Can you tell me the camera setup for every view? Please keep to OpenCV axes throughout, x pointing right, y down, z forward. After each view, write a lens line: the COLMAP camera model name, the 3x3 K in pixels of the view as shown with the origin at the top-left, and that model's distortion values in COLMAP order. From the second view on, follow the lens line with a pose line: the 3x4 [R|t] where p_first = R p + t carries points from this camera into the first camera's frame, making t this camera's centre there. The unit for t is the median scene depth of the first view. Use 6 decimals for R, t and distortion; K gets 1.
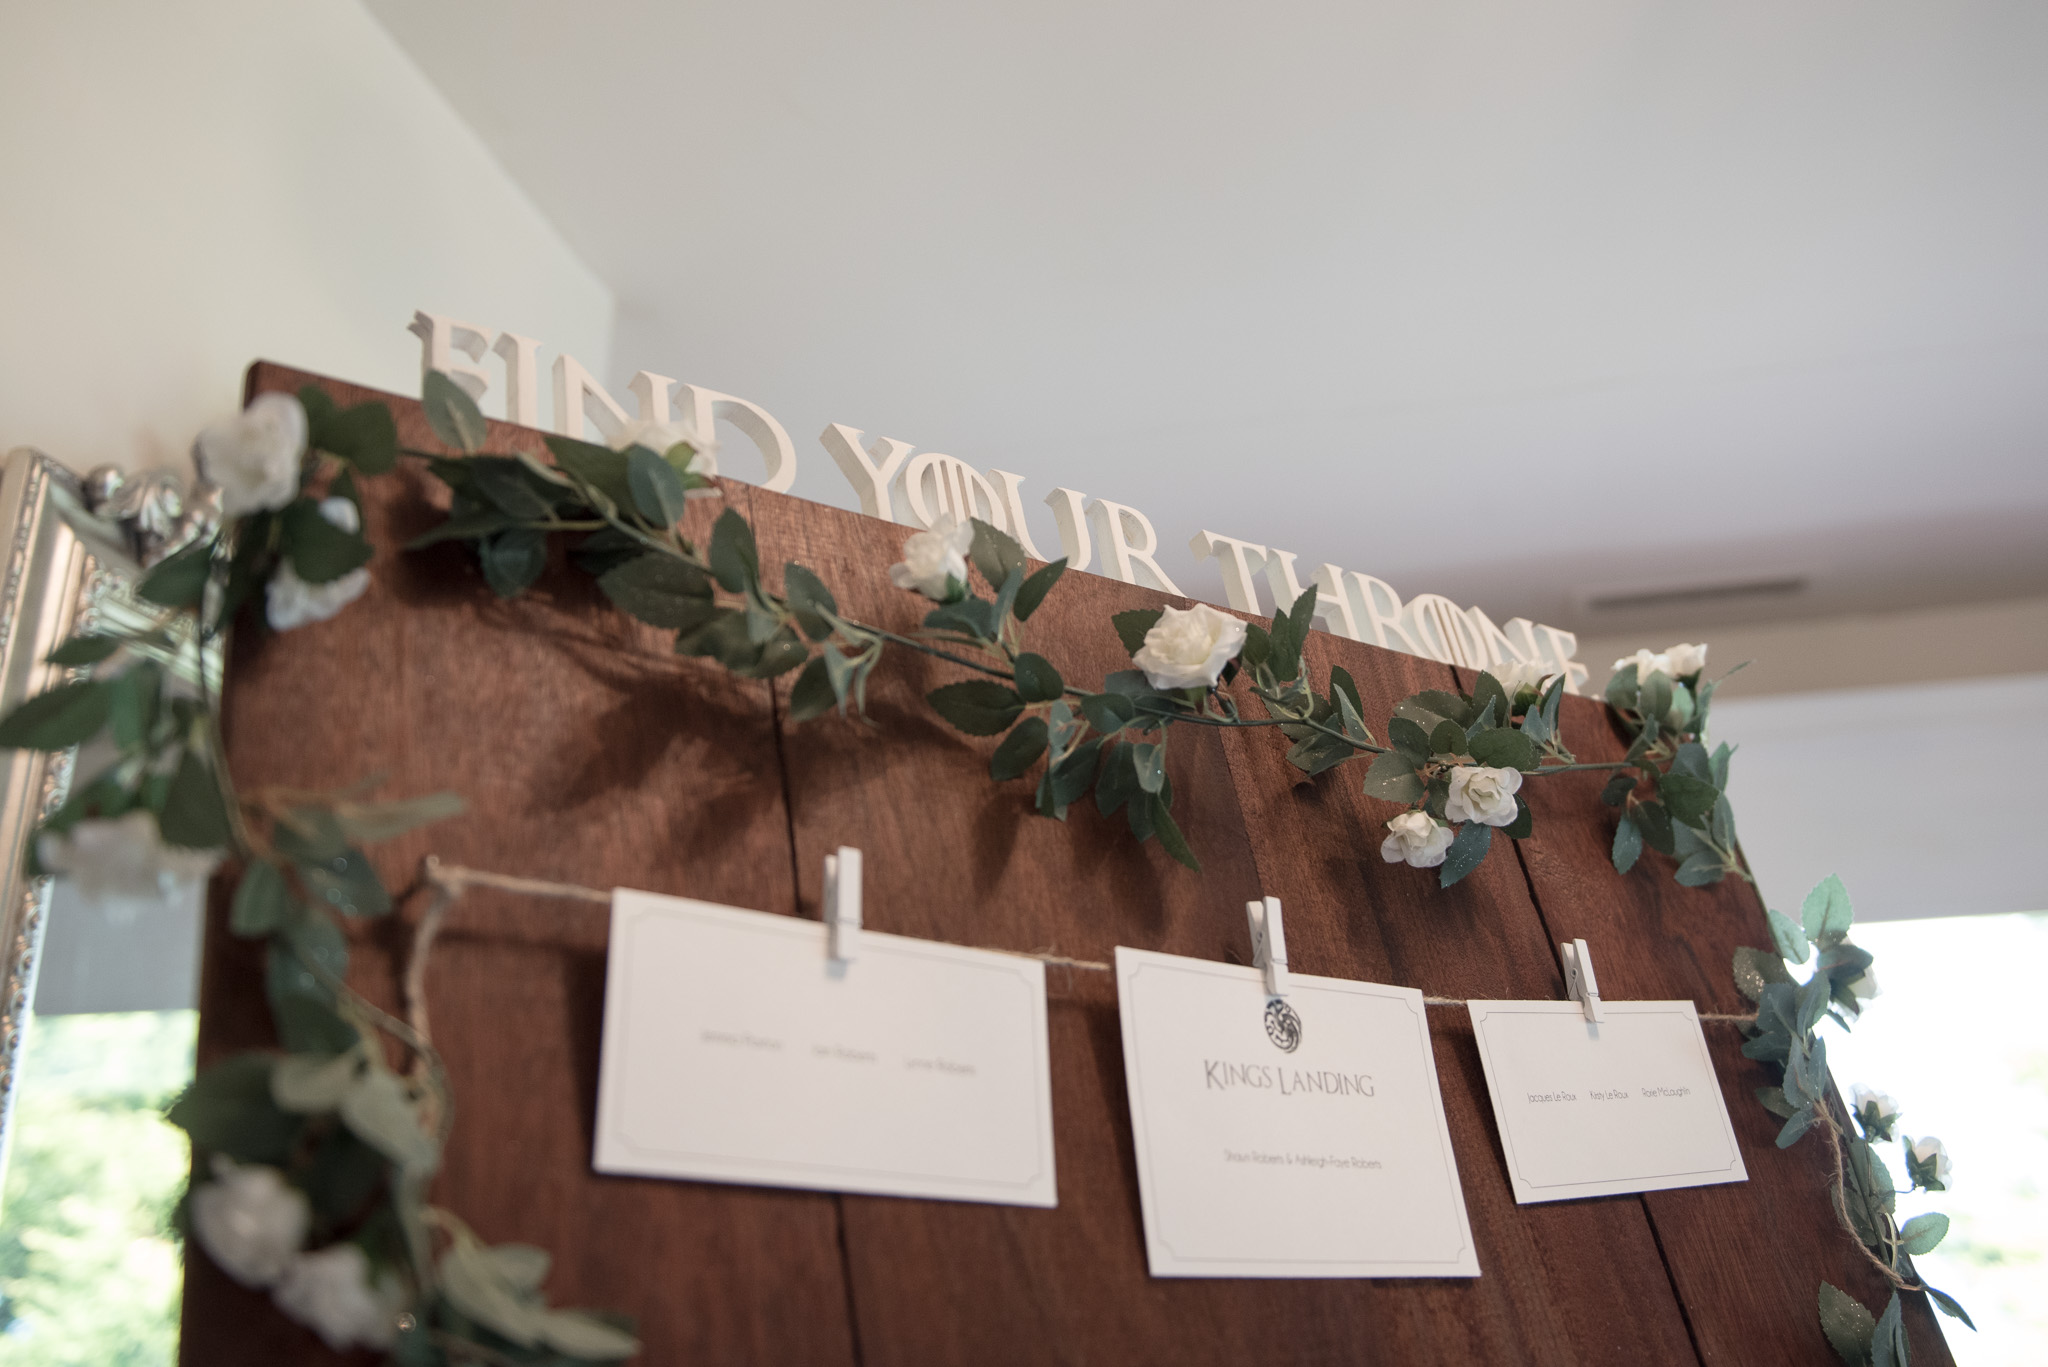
lens RADIAL K [[1576.6, 0, 1015.8], [0, 1576.6, 687.4], [0, 0, 1]] dist [-0.027935, -0.013136]
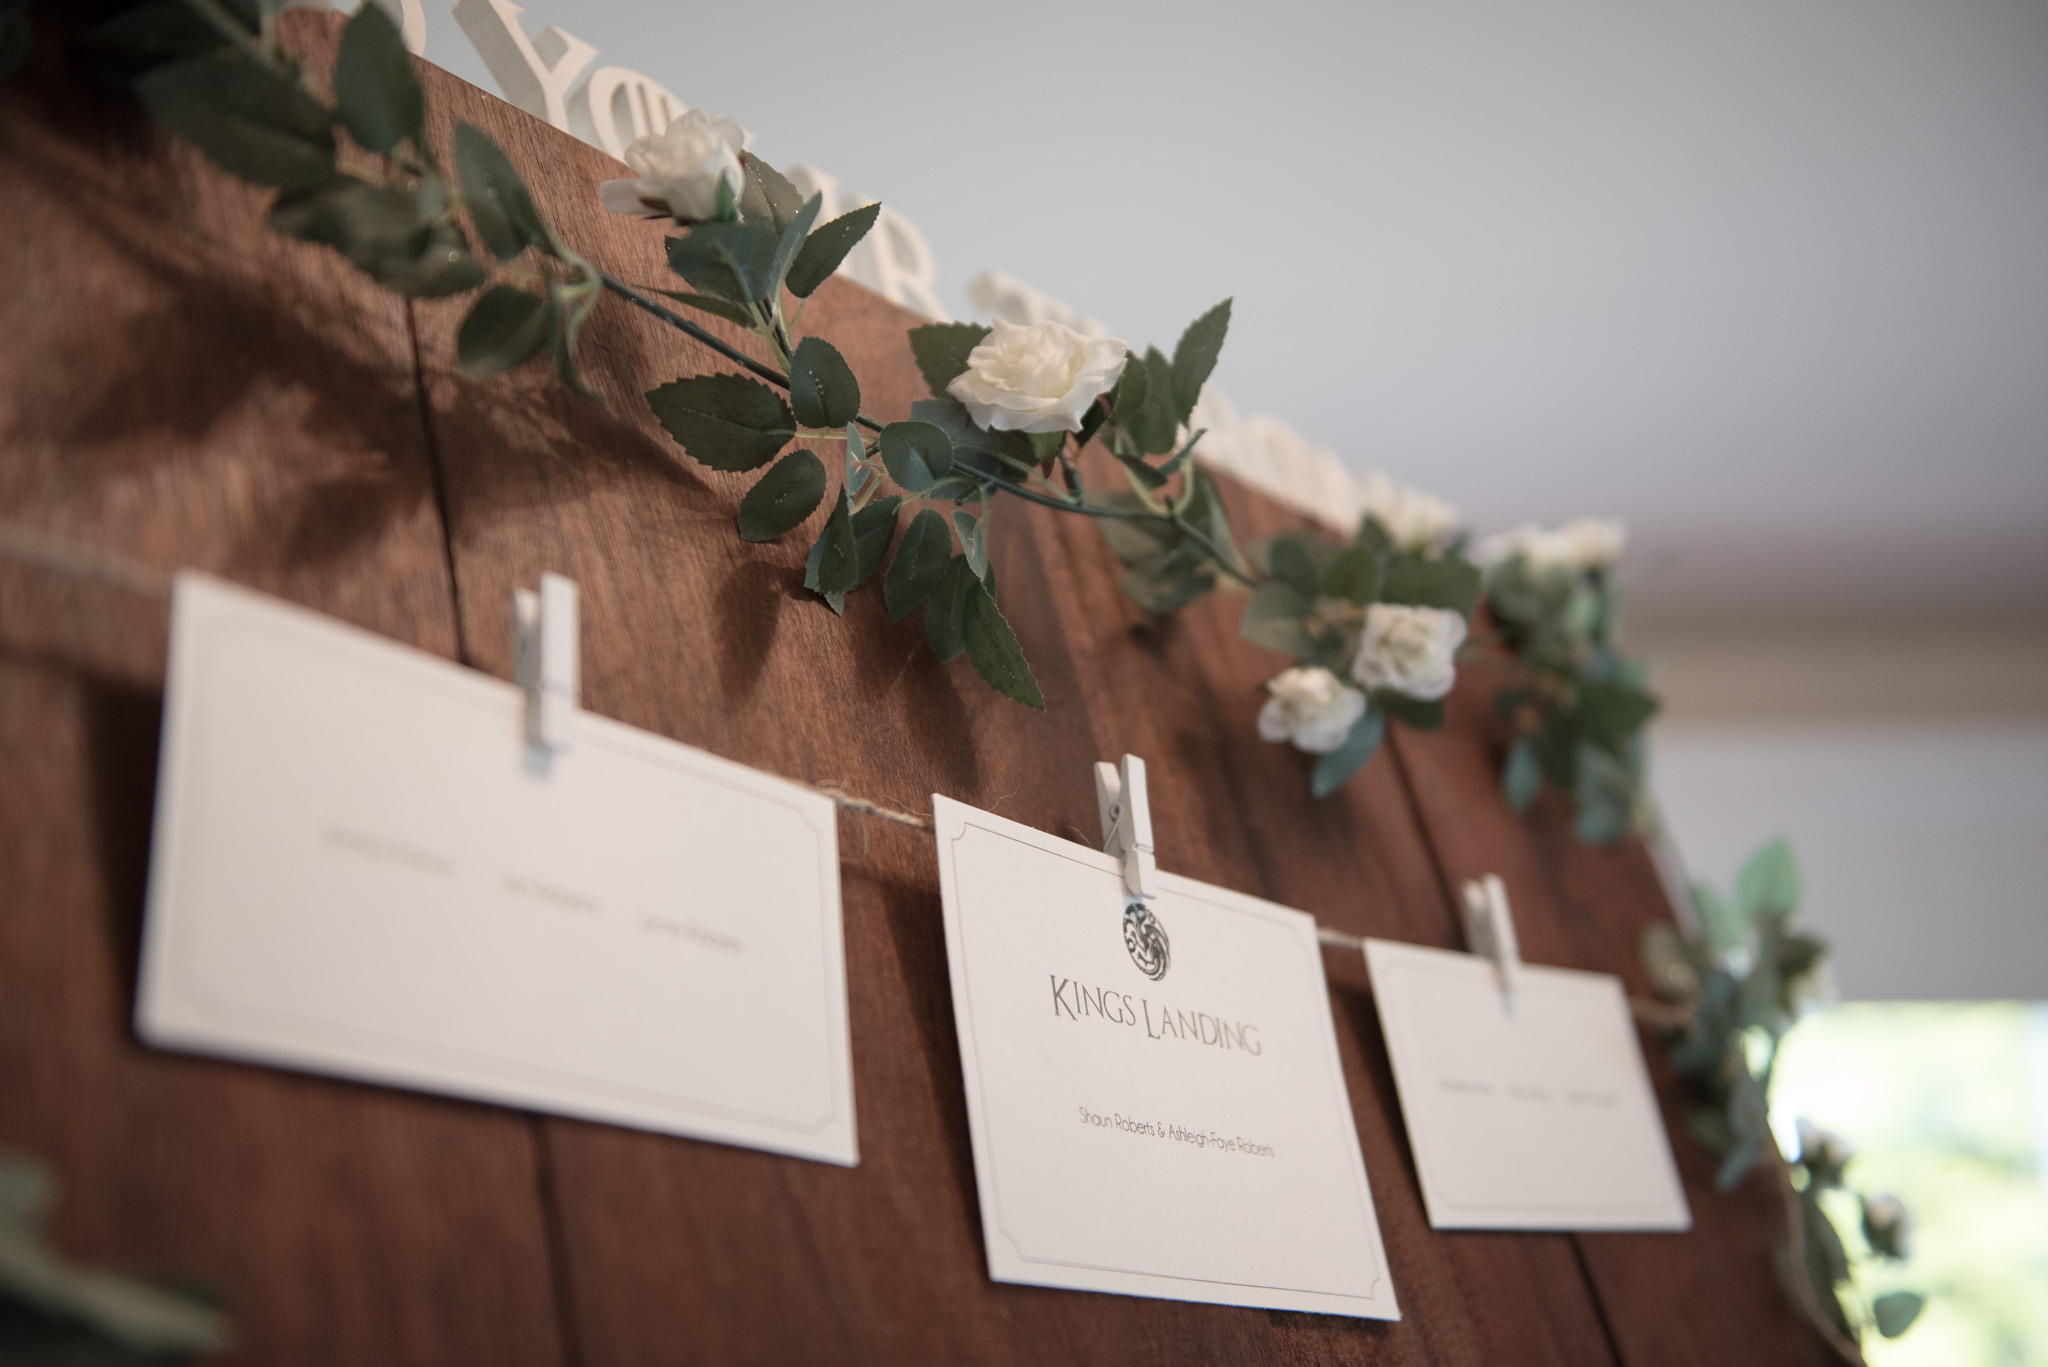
lens RADIAL K [[2209.0, 0, 1030.7], [0, 2209.0, 677.6], [0, 0, 1]] dist [0.067653, 0.000000]
pose [[0.980069, 0.066501, 0.187195, -0.064079], [-0.075566, 0.996268, 0.041706, 0.069114], [-0.183723, -0.055020, 0.981437, 0.091939]]
